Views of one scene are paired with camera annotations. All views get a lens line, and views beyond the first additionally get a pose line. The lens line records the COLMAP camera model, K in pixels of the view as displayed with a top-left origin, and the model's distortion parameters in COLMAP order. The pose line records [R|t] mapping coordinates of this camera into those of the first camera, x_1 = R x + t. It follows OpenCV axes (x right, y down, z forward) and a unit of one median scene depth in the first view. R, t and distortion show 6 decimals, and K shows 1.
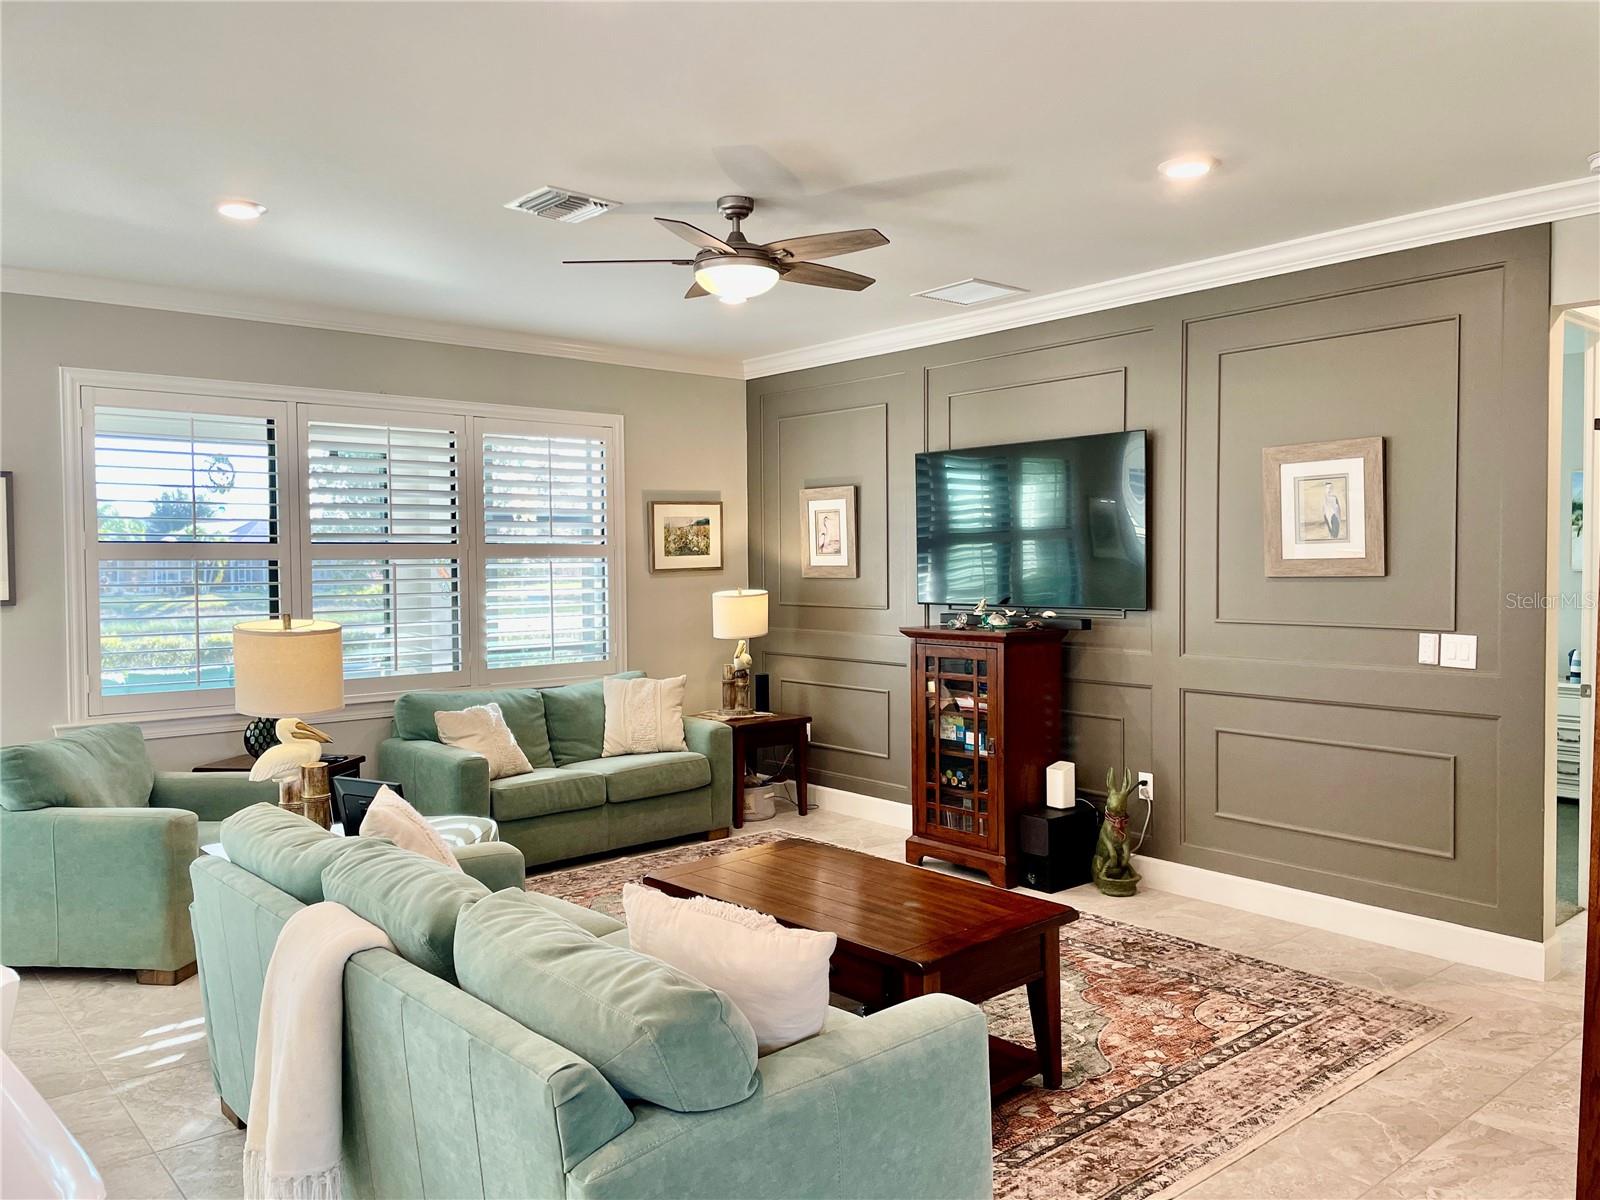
lens RADIAL K [[1204.2, 0, 815.1], [0, 1204.2, 594.4], [0, 0, 1]] dist [0.102970, -0.131711]
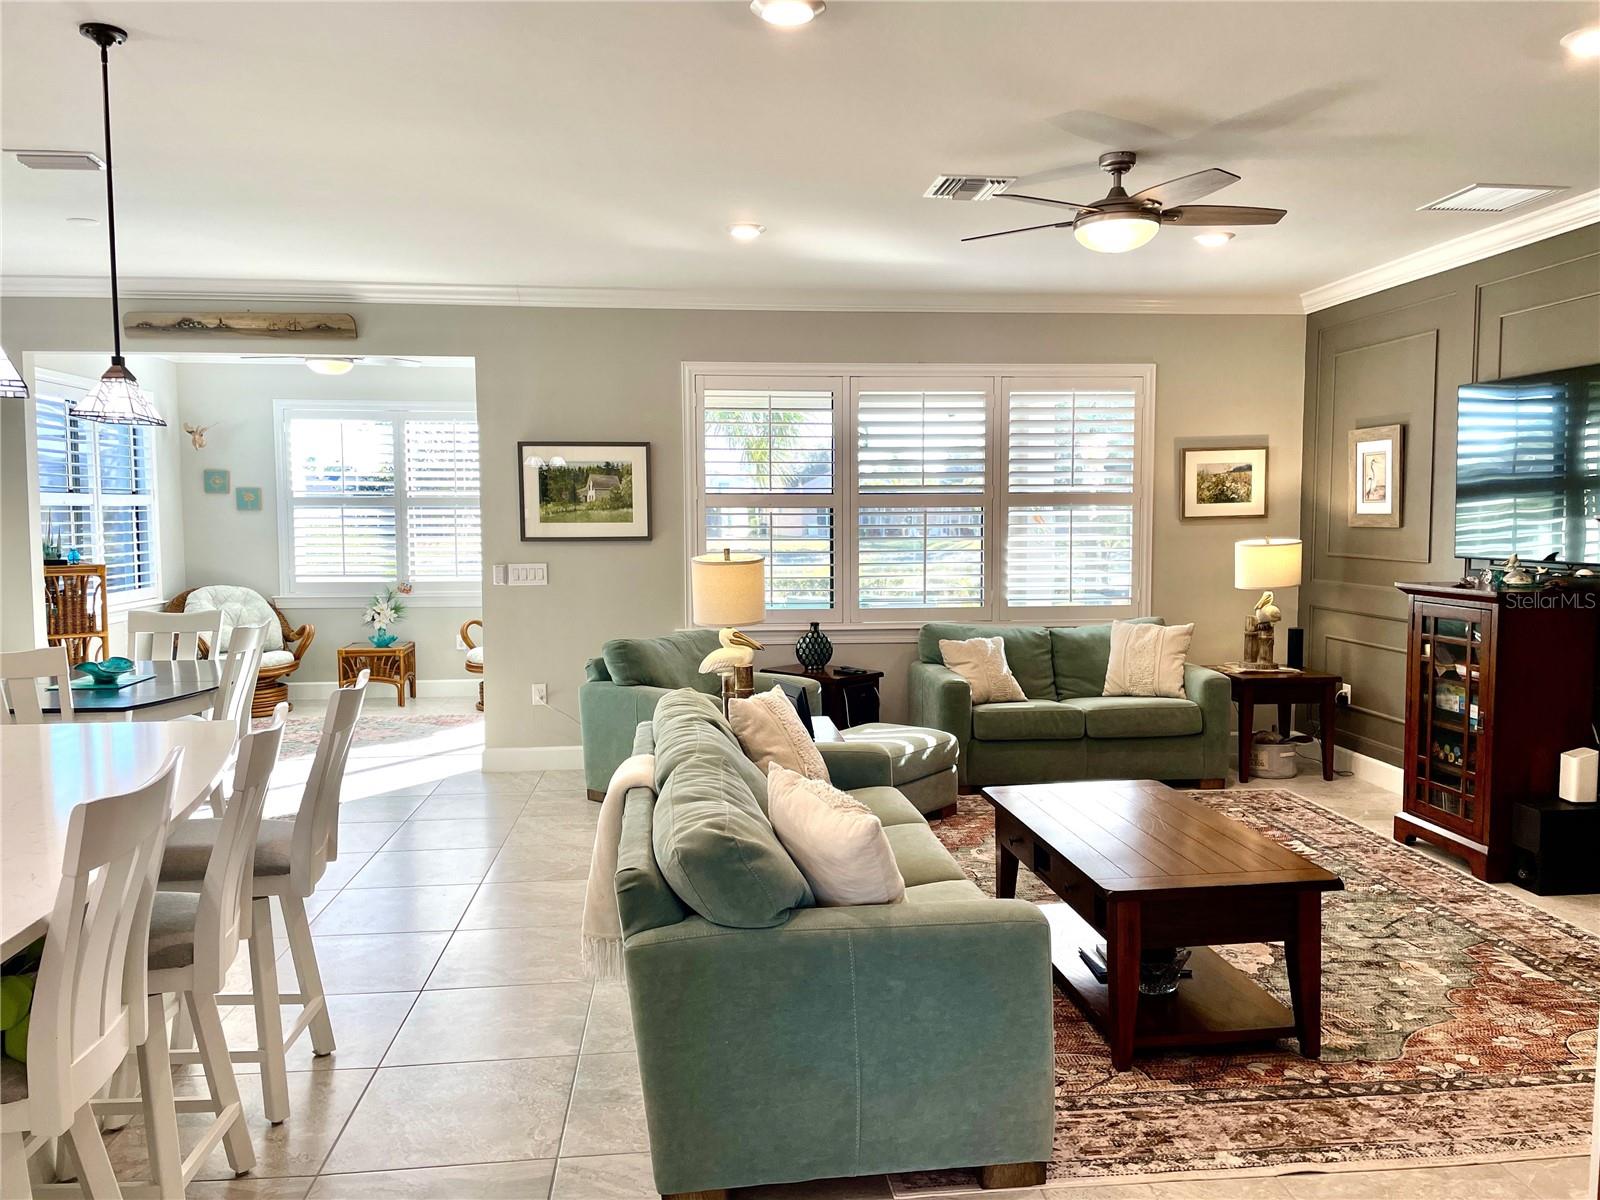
lens RADIAL K [[1207.2, 0, 814.4], [0, 1207.2, 597.2], [0, 0, 1]] dist [0.100396, -0.127956]
pose [[0.818806, 0.045003, -0.572304, 0.251394], [-0.019265, 0.998515, 0.050955, 0.000020], [0.573748, -0.030697, 0.818457, -0.003189]]
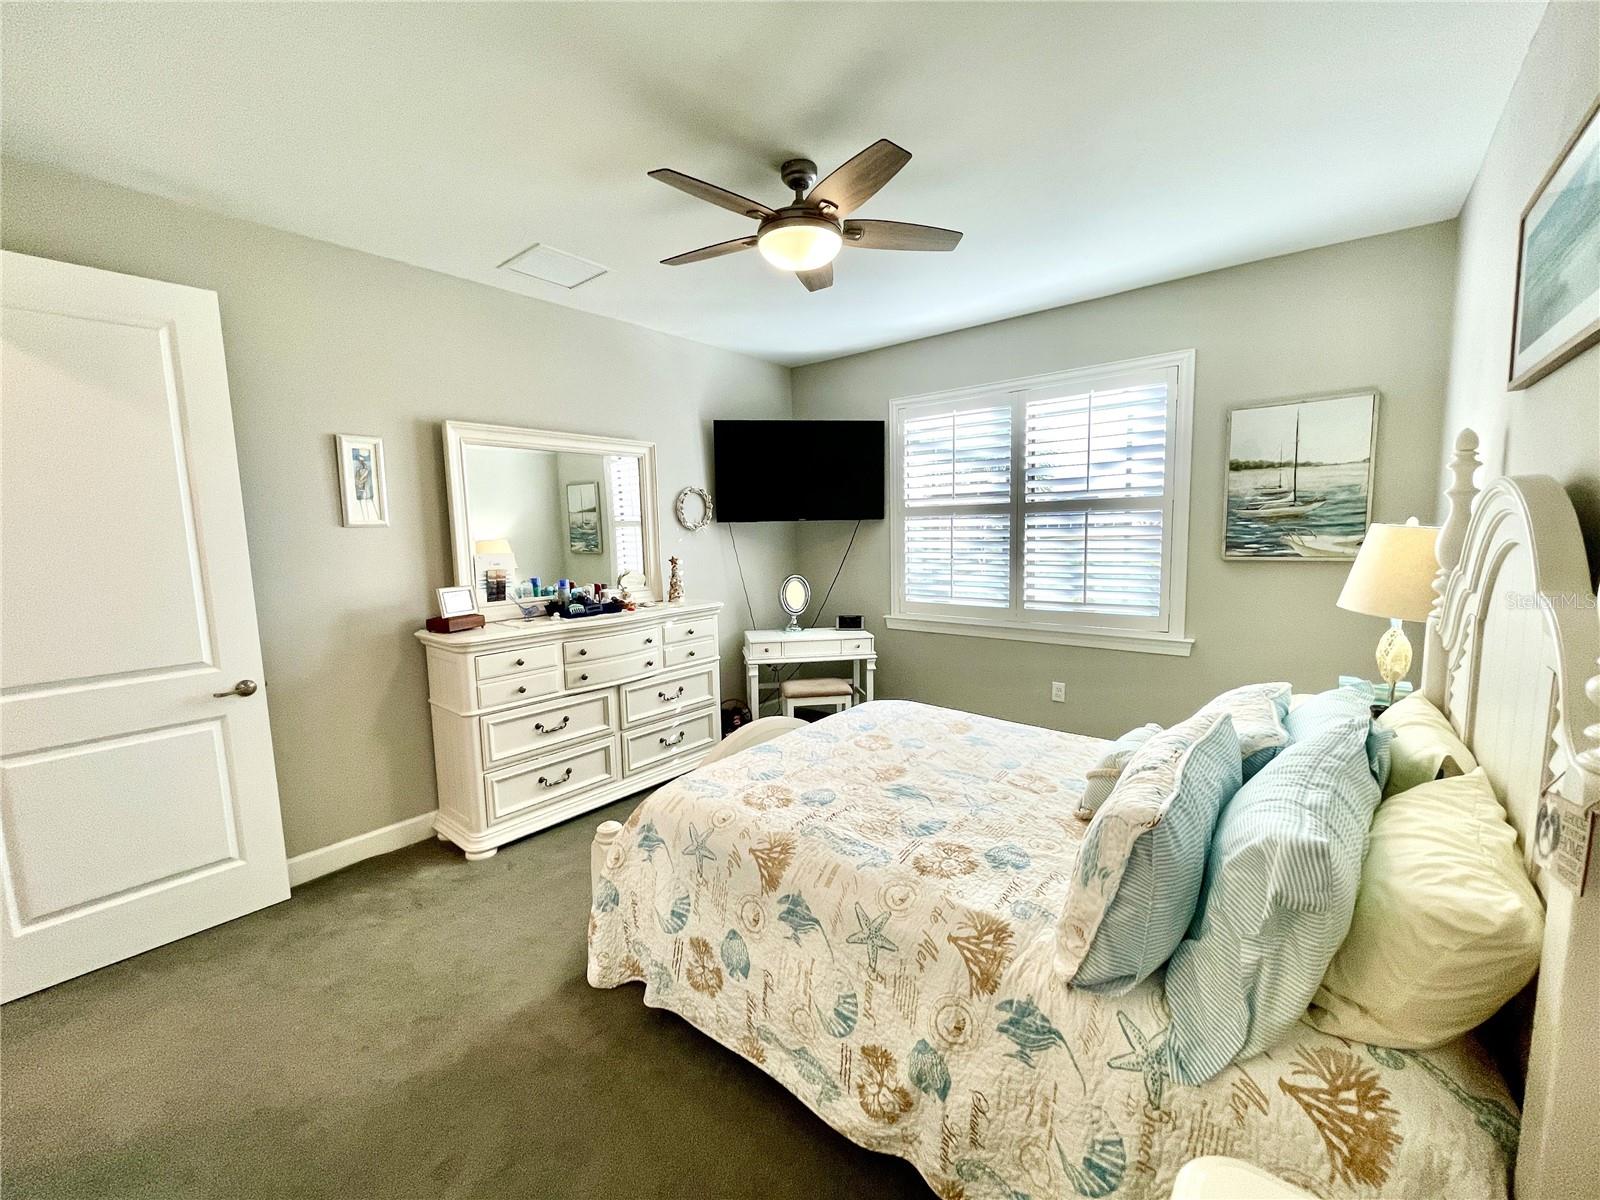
lens RADIAL K [[646.0, 0, 801.9], [0, 646.0, 597.9], [0, 0, 1]] dist [-0.001070, 0.000020]
pose [[0.167452, 0.114618, -0.979195, -0.546344], [-0.007120, 0.993334, 0.115056, -0.017022], [0.985854, -0.012295, 0.167152, 0.718936]]
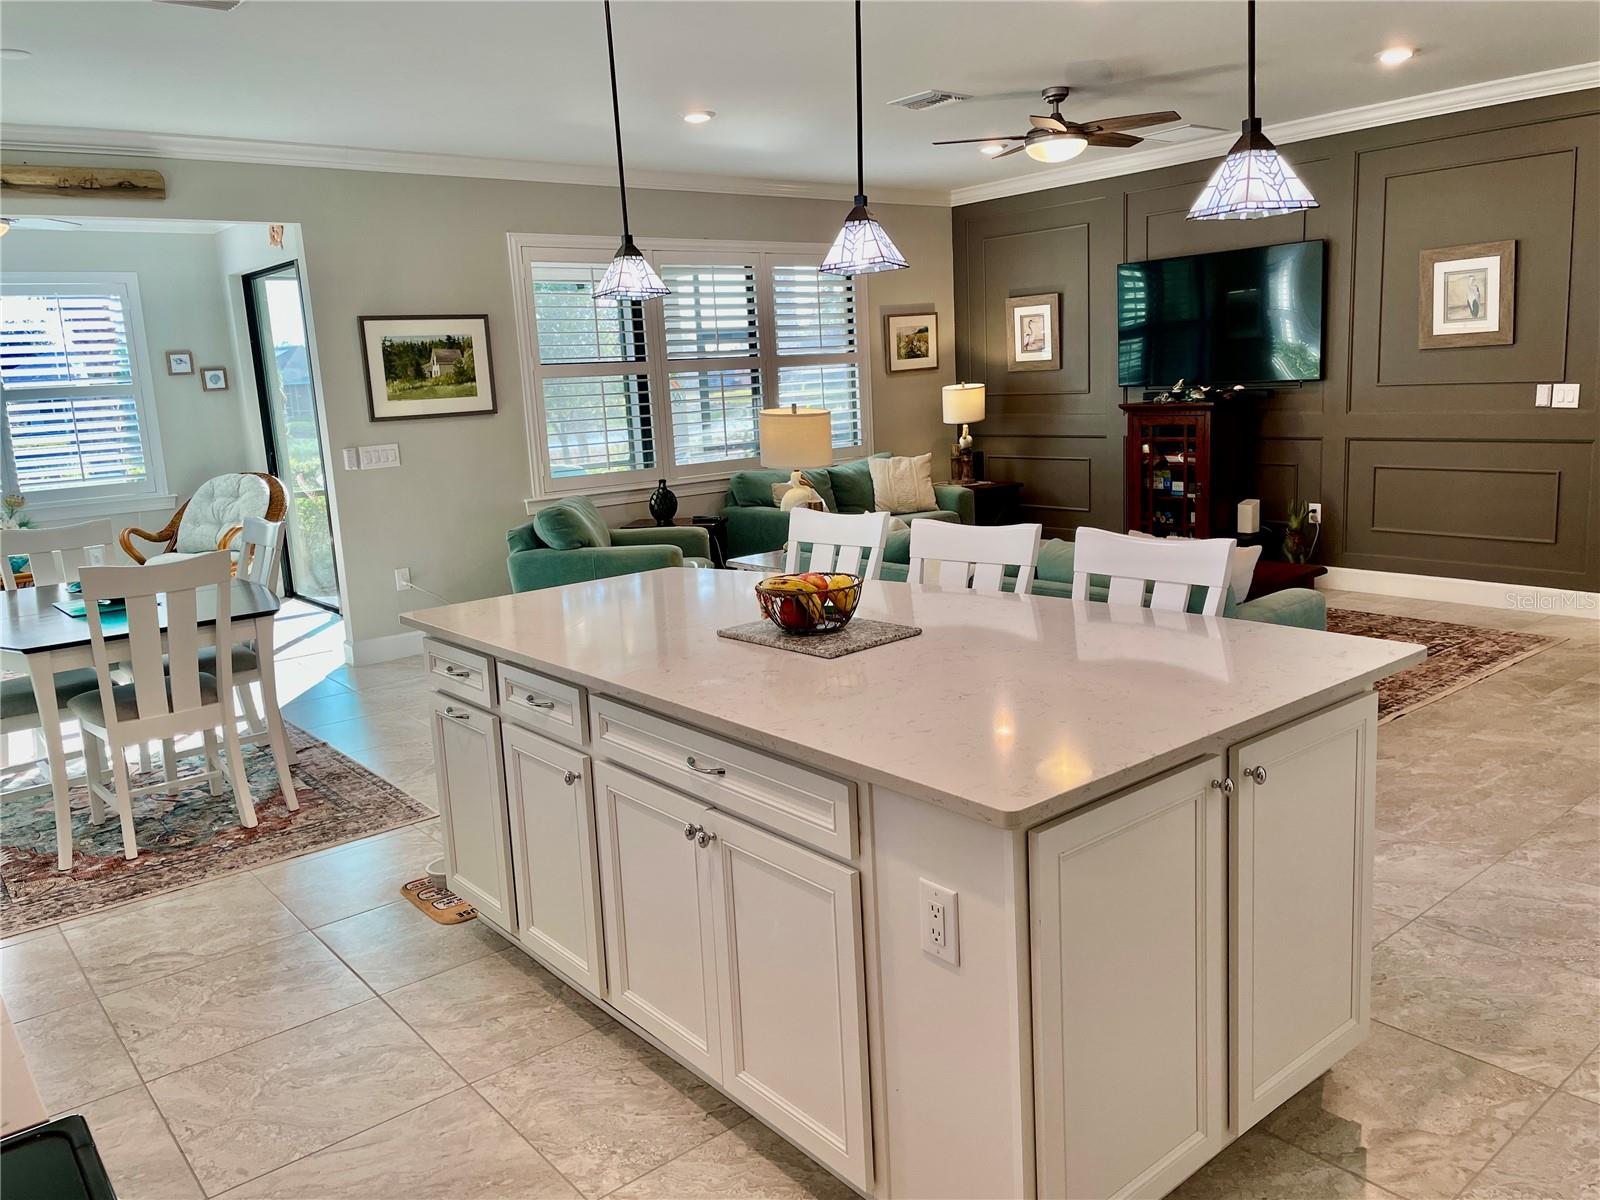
lens RADIAL K [[1205.4, 0, 808.4], [0, 1205.4, 581.6], [0, 0, 1]] dist [0.090458, -0.119488]
pose [[0.998843, -0.040137, -0.026483, -0.248693], [0.043572, 0.988423, 0.145335, 0.011792], [0.020343, -0.146321, 0.989028, -0.347025]]
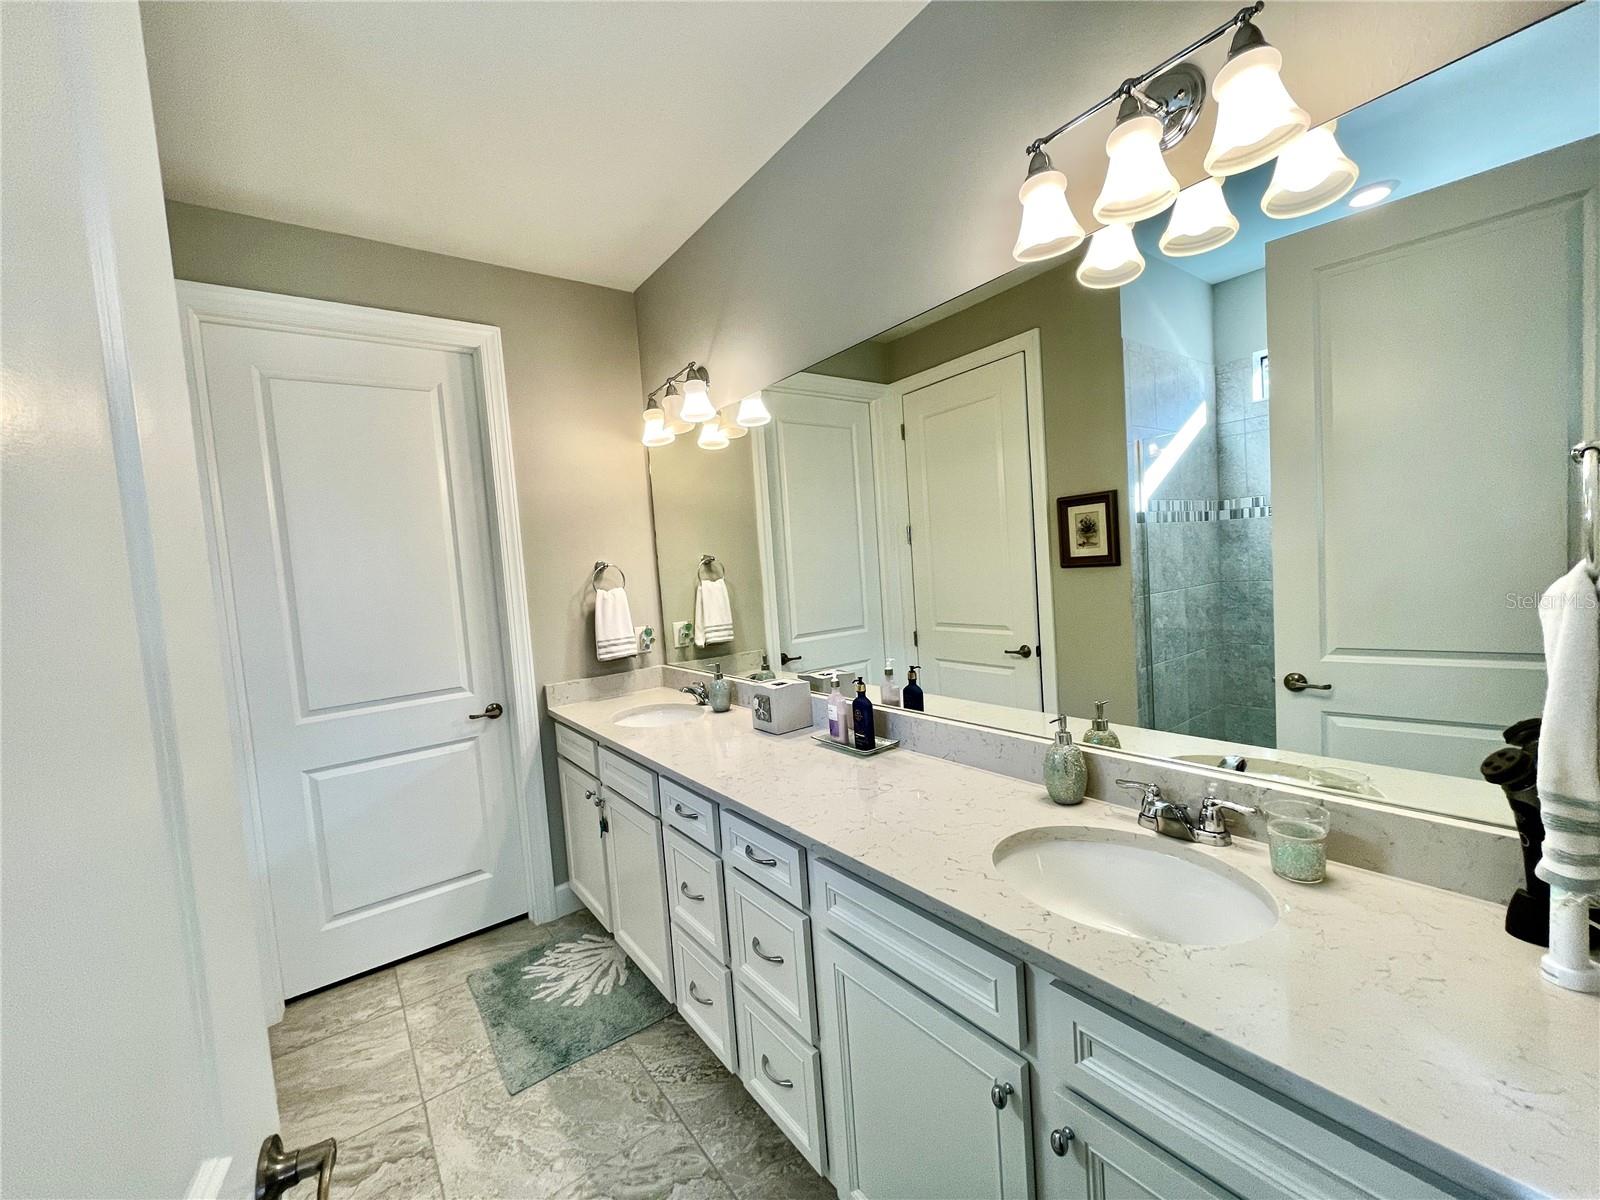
lens RADIAL K [[646.0, 0, 801.9], [0, 646.0, 597.9], [0, 0, 1]] dist [-0.001070, 0.000020]
pose [[-0.994196, 0.075619, 0.076524, -0.873320], [0.082418, 0.992527, 0.089984, -0.029465], [-0.069147, 0.095769, -0.992999, 1.061014]]
